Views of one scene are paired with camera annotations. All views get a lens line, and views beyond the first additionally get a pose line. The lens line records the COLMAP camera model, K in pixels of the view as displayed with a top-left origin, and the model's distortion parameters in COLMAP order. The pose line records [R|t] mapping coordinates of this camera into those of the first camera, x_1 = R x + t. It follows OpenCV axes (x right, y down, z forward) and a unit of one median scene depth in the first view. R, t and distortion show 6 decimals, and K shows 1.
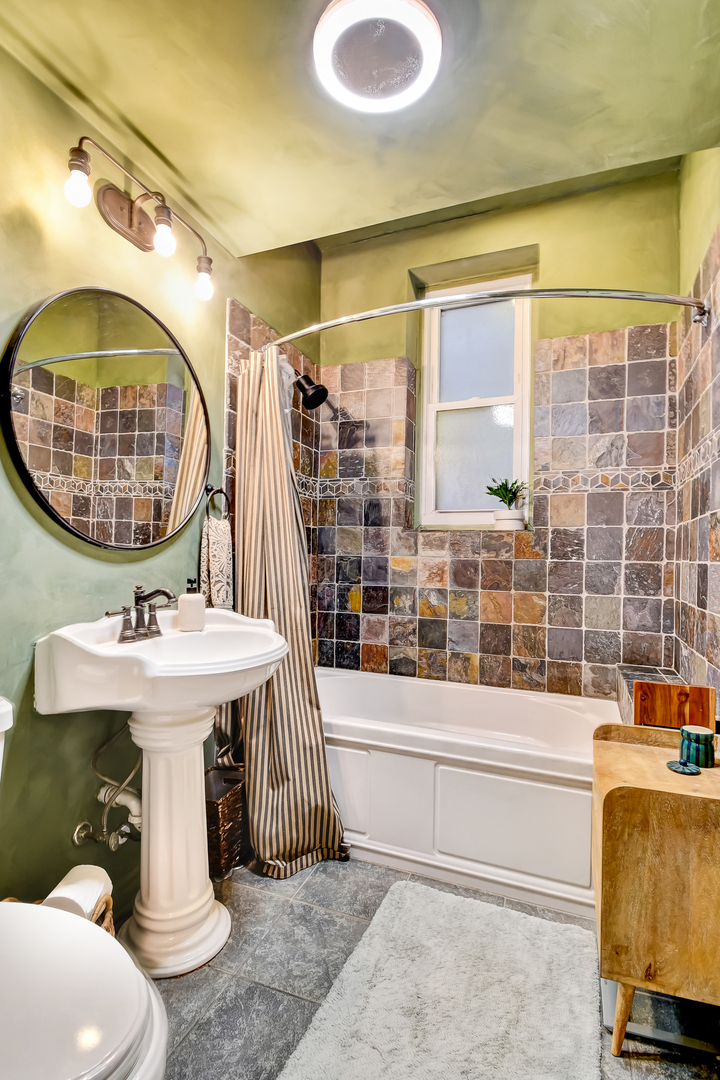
lens RADIAL K [[501.1, 0, 360.0], [0, 501.1, 540.0], [0, 0, 1]] dist [0.011789, -0.021277]
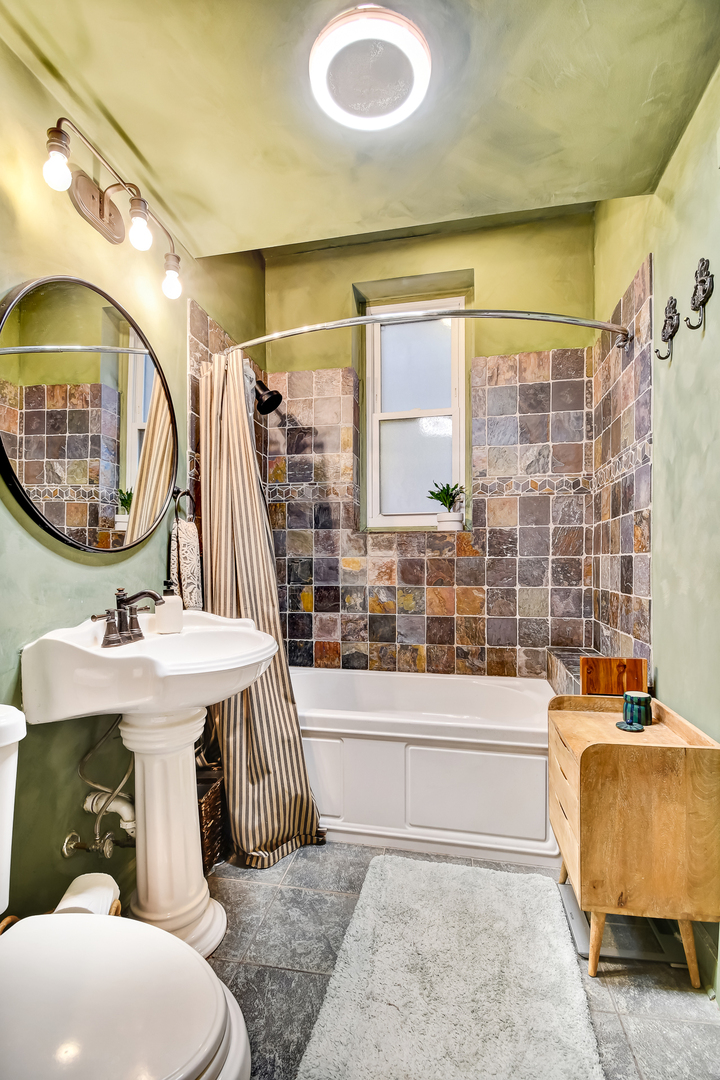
lens RADIAL K [[479.0, 0, 360.8], [0, 479.0, 553.3], [0, 0, 1]] dist [0.015835, -0.027191]
pose [[0.985115, -0.018921, 0.170849, -0.109361], [0.016148, 0.999715, 0.017609, 0.011132], [-0.171134, -0.014588, 0.985140, 0.001090]]
